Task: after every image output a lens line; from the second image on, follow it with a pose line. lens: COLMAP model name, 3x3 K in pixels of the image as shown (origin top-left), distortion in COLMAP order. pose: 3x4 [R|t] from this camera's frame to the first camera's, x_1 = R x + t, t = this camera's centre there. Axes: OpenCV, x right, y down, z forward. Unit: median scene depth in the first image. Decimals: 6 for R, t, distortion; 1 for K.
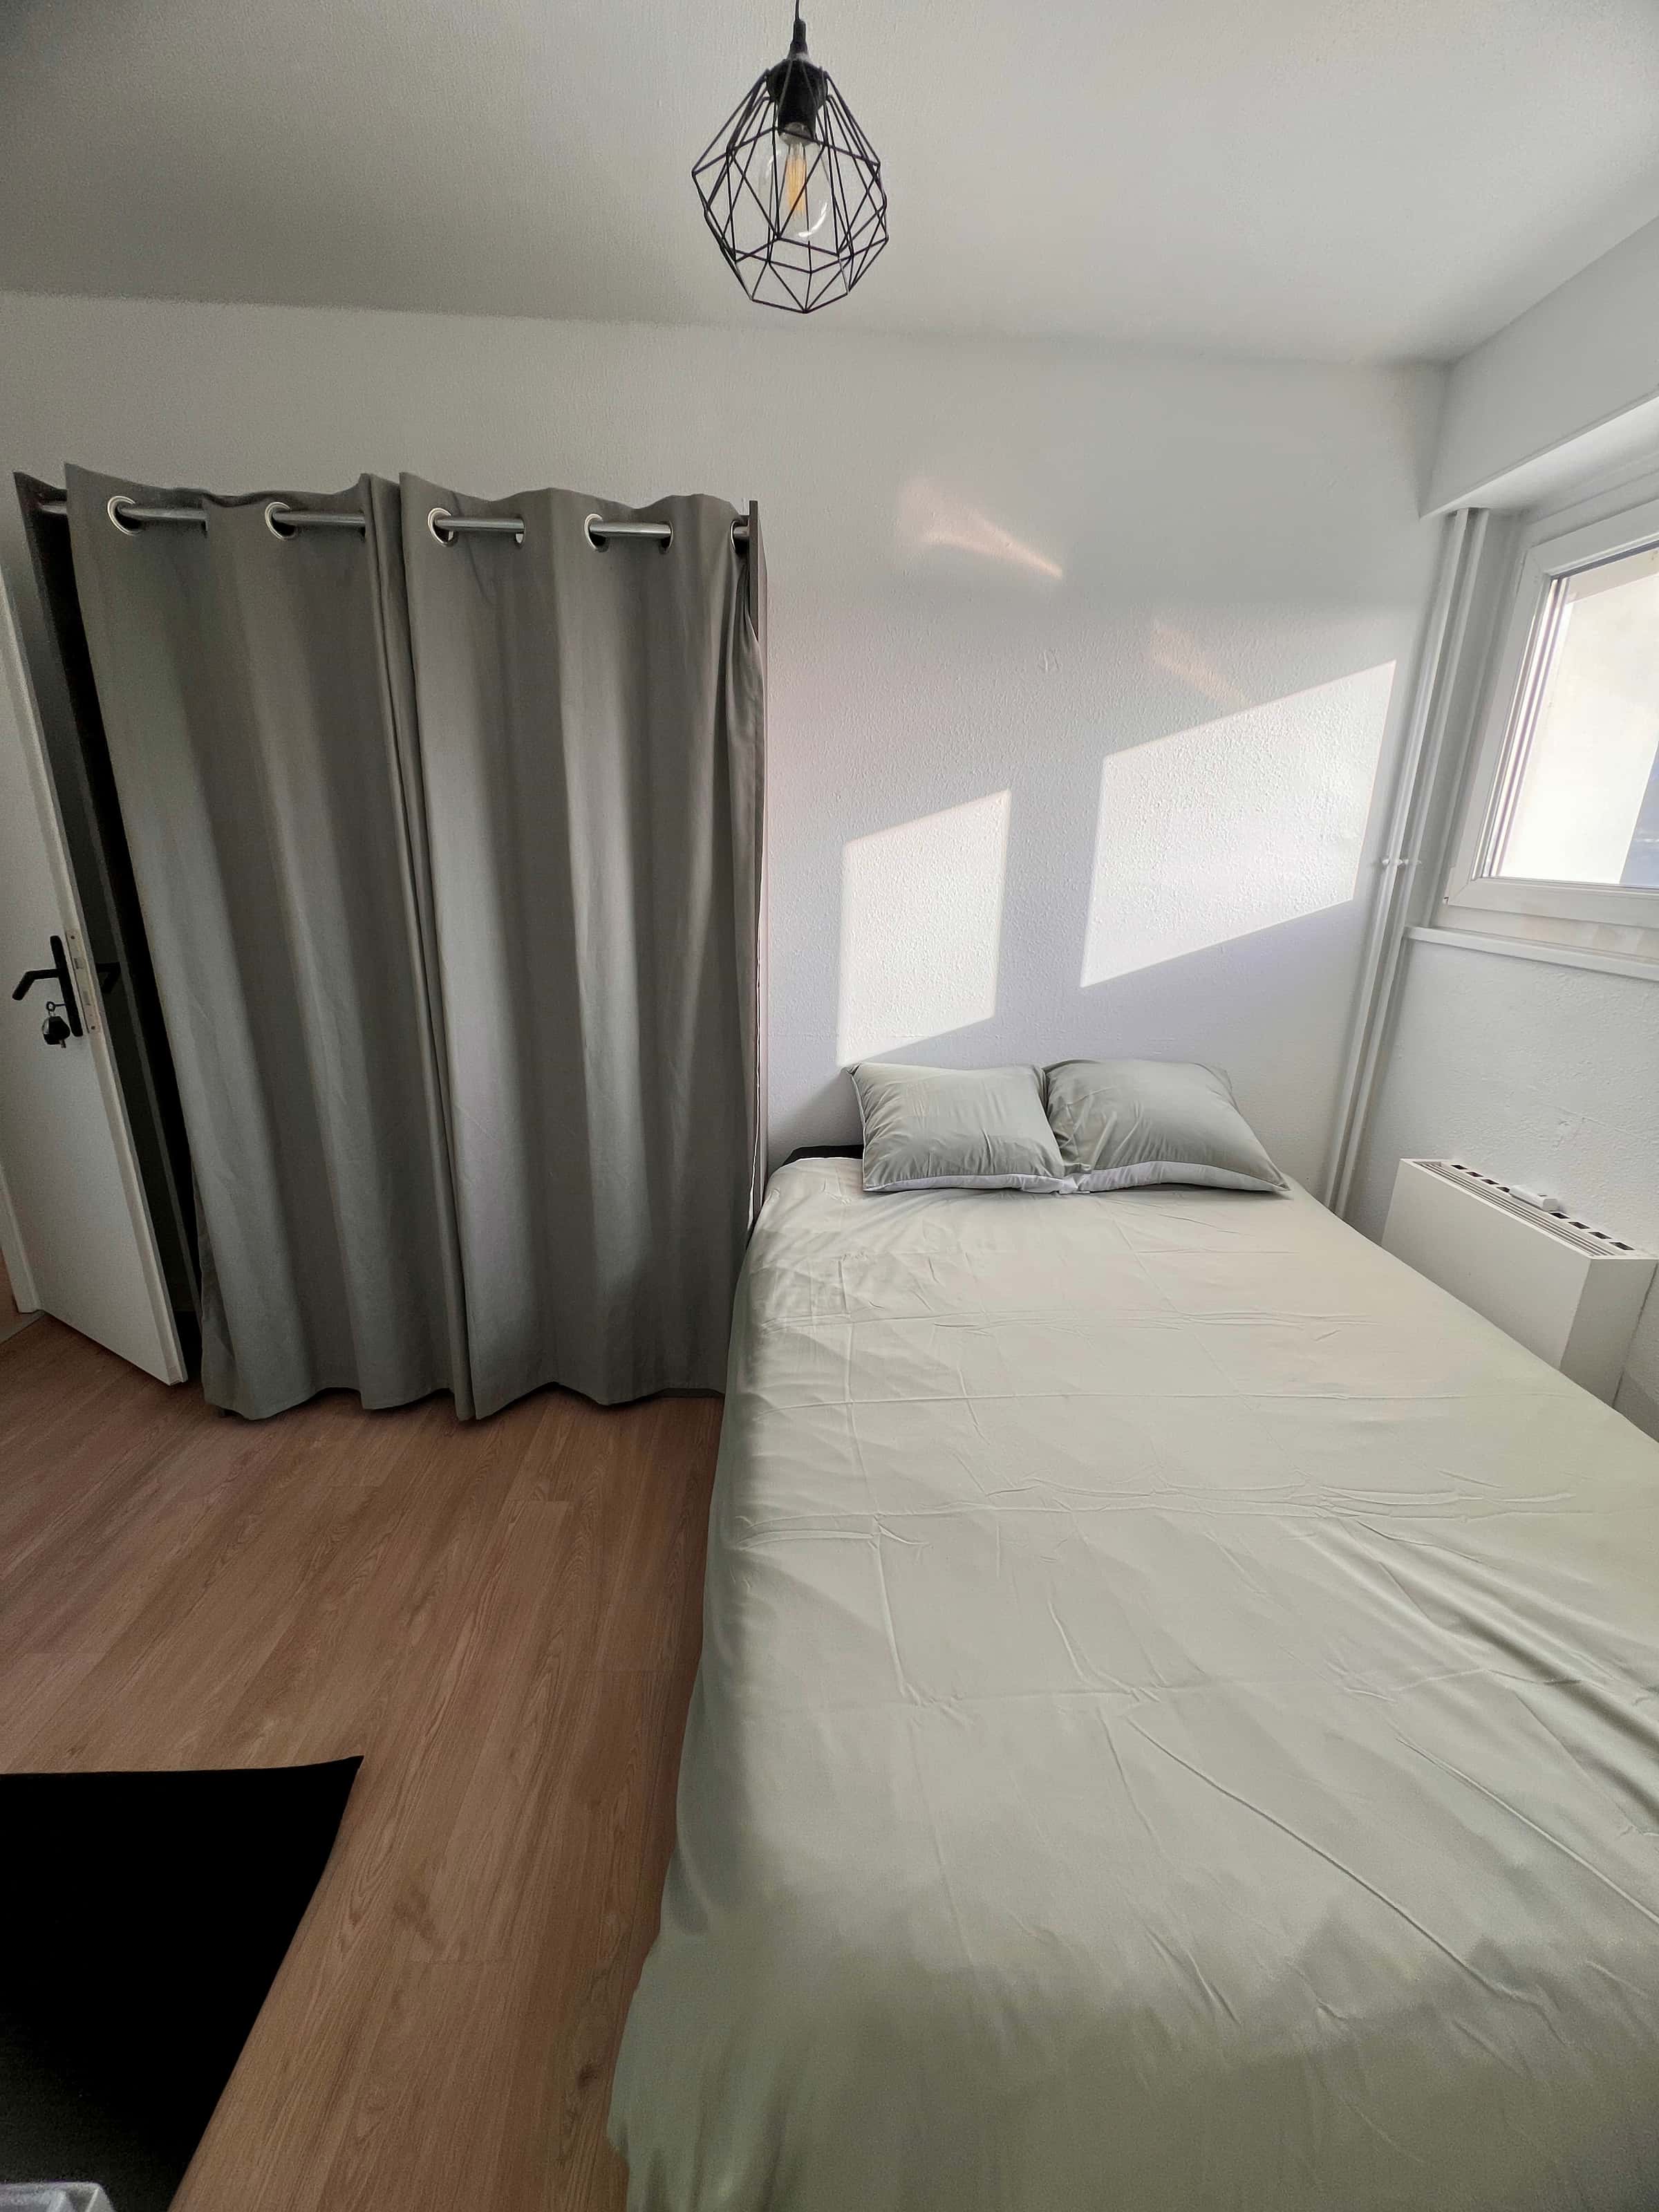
lens RADIAL K [[876.8, 0, 823.1], [0, 876.8, 1105.0], [0, 0, 1]] dist [-0.002116, 0.000062]
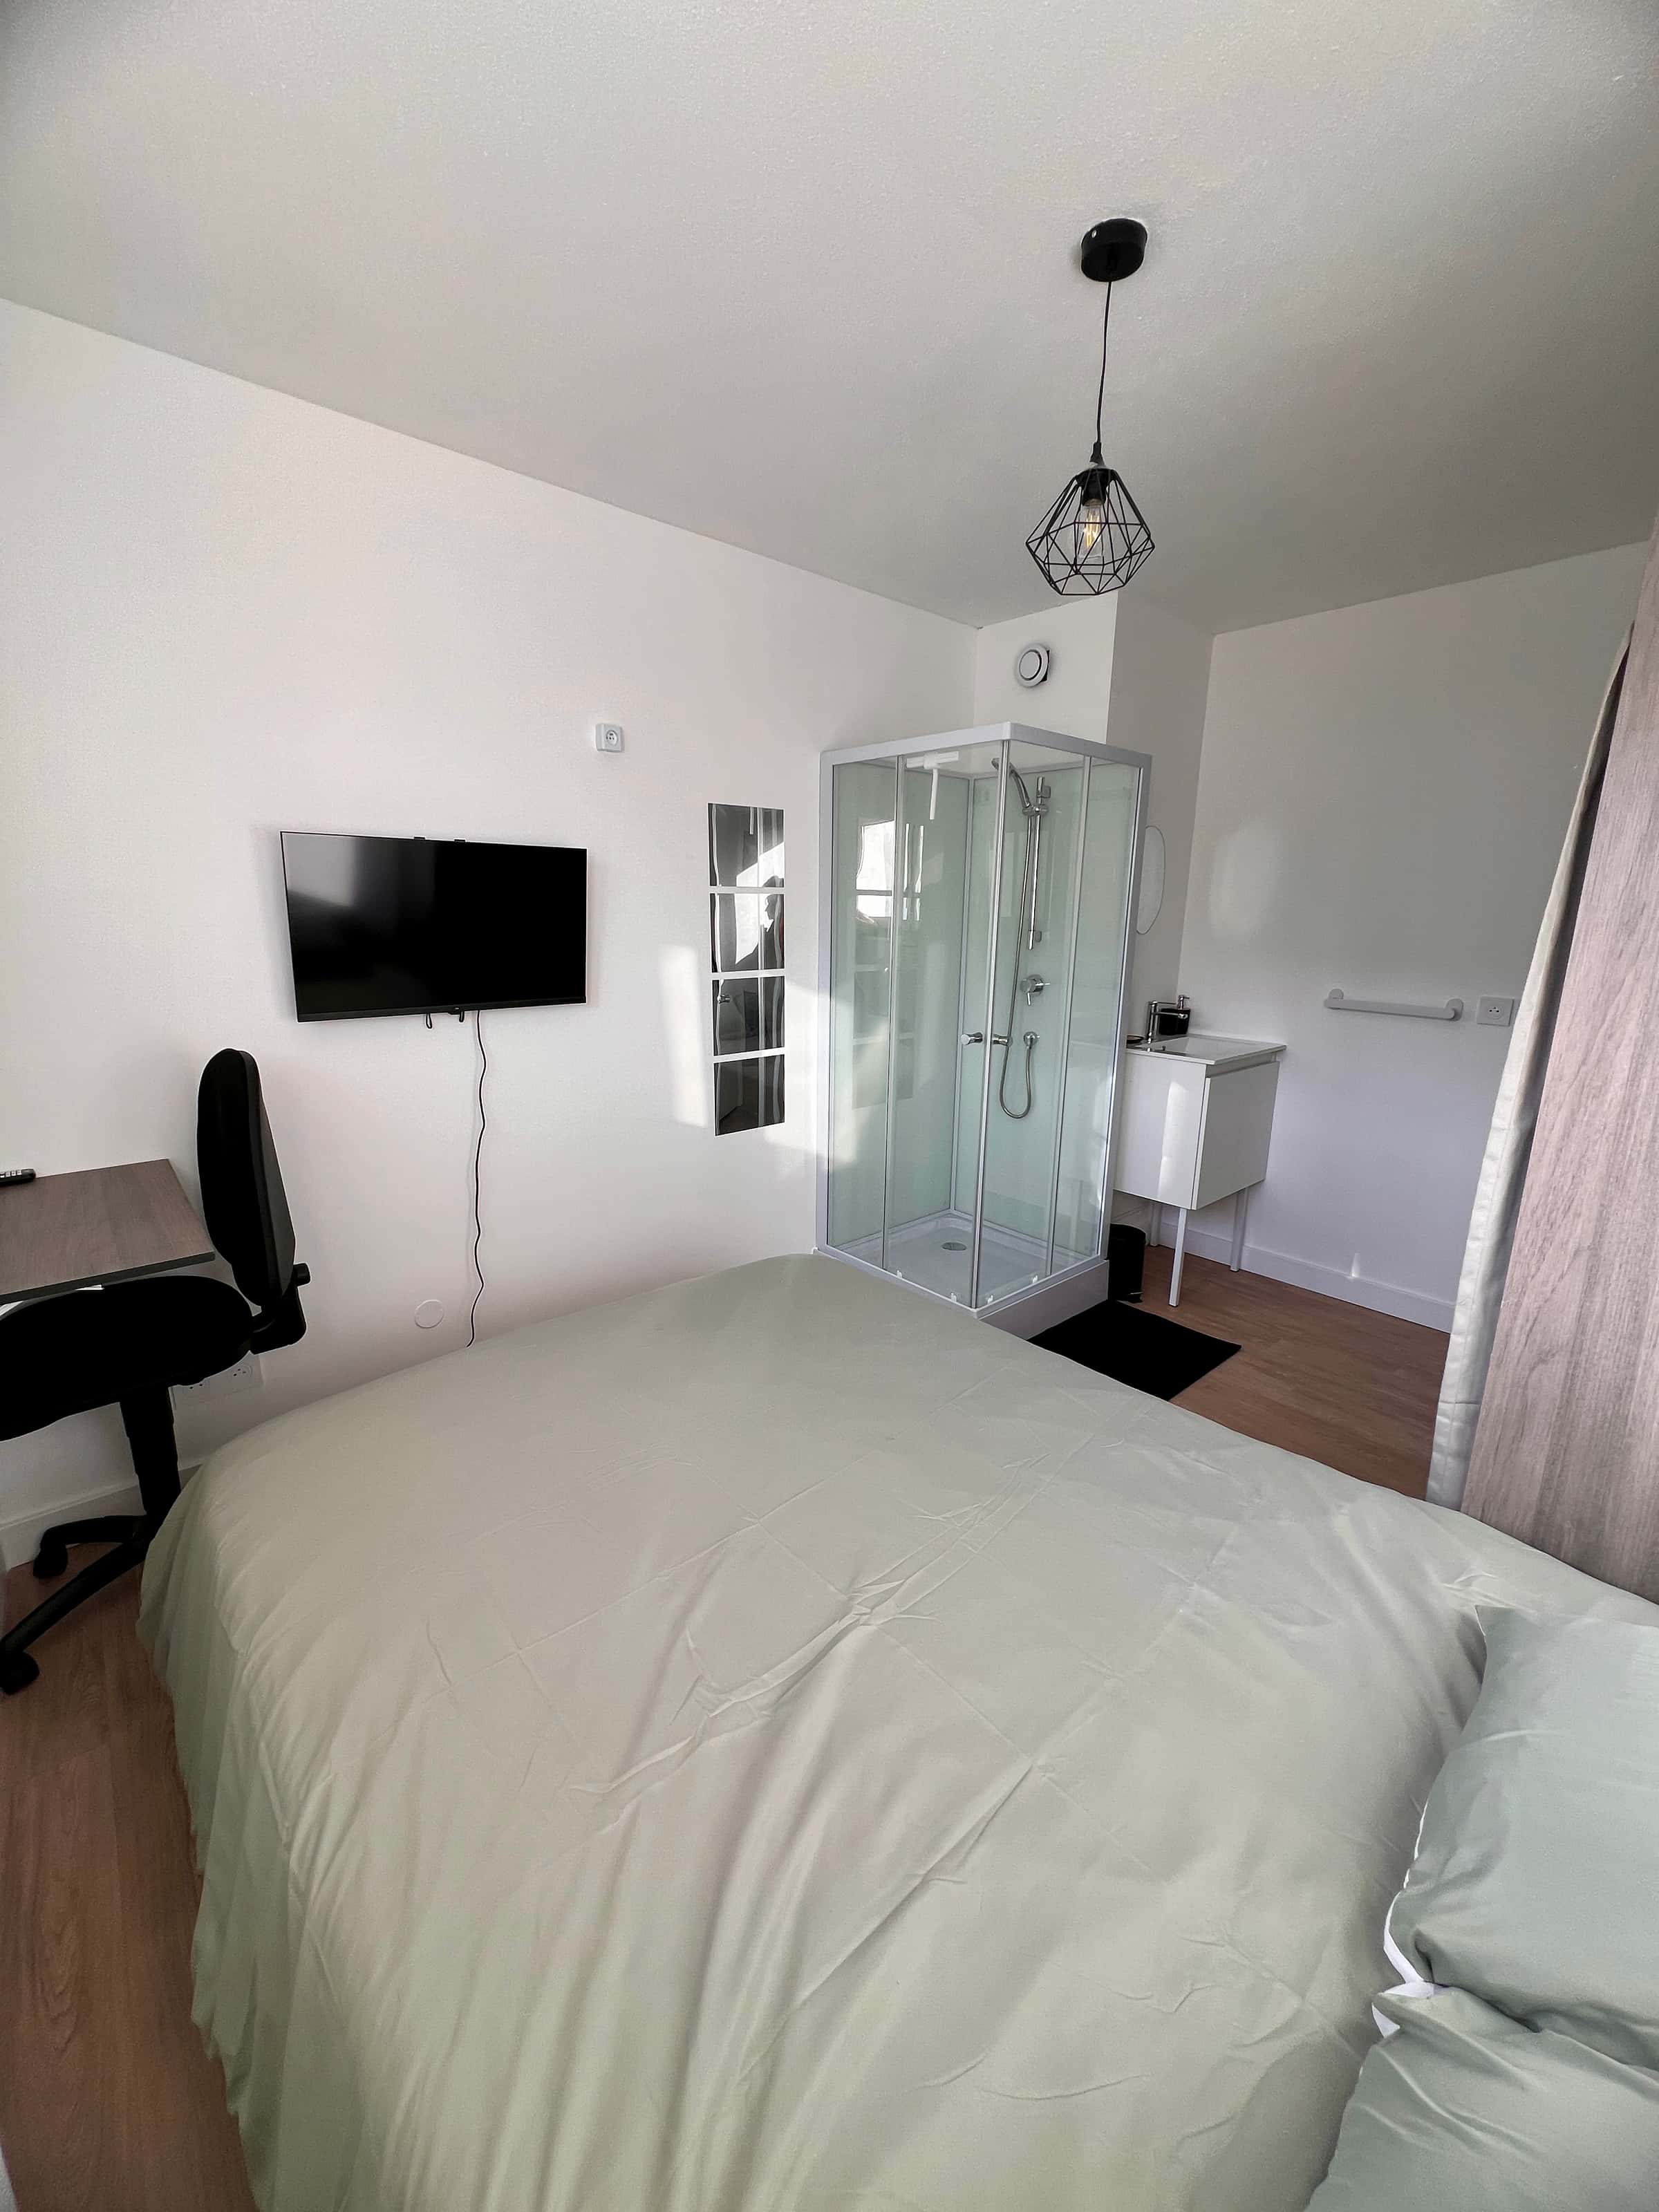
lens RADIAL K [[881.9, 0, 832.5], [0, 881.9, 1100.5], [0, 0, 1]] dist [0.000346, -0.000568]
pose [[-0.770340, 0.102459, -0.629348, 0.922686], [-0.222242, 0.881970, 0.415616, -0.441124], [0.597650, 0.460033, -0.656646, 1.394286]]
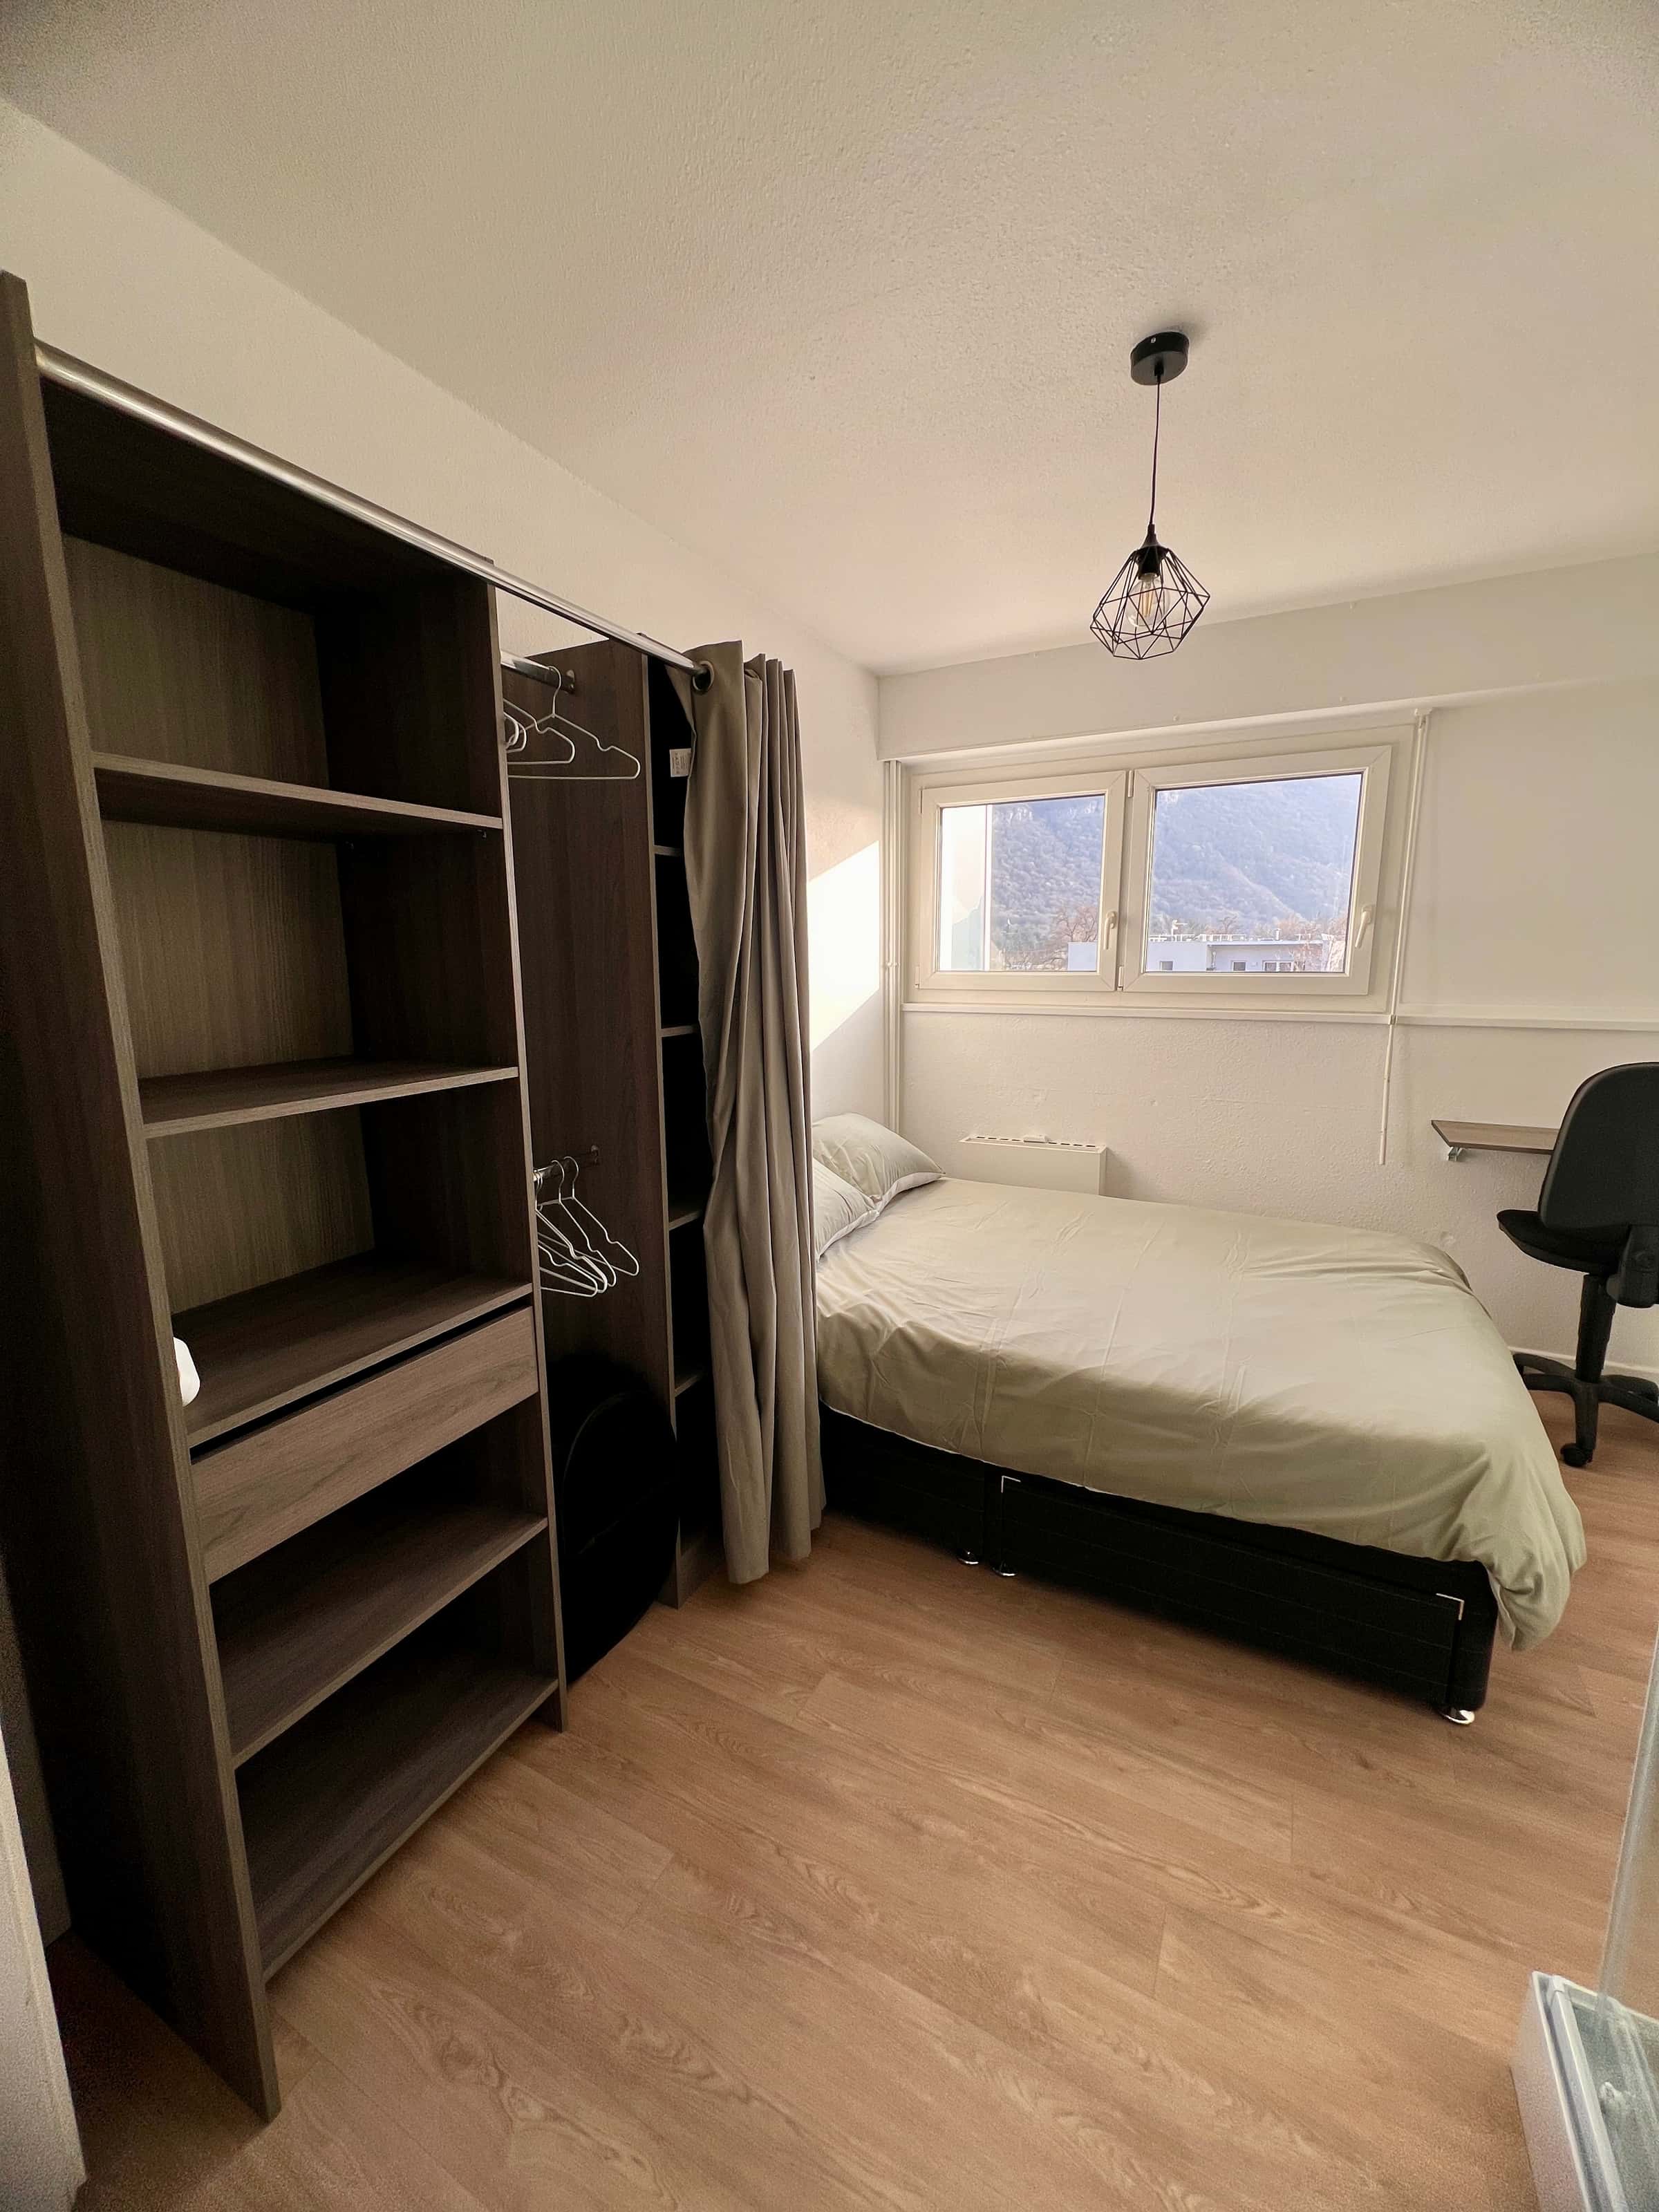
lens RADIAL K [[881.9, 0, 832.5], [0, 881.9, 1100.5], [0, 0, 1]] dist [0.000346, -0.000568]
pose [[0.488510, -0.169559, 0.855925, -1.258393], [0.271695, 0.961730, 0.035452, -0.197983], [-0.829180, 0.215232, 0.515883, 0.507057]]
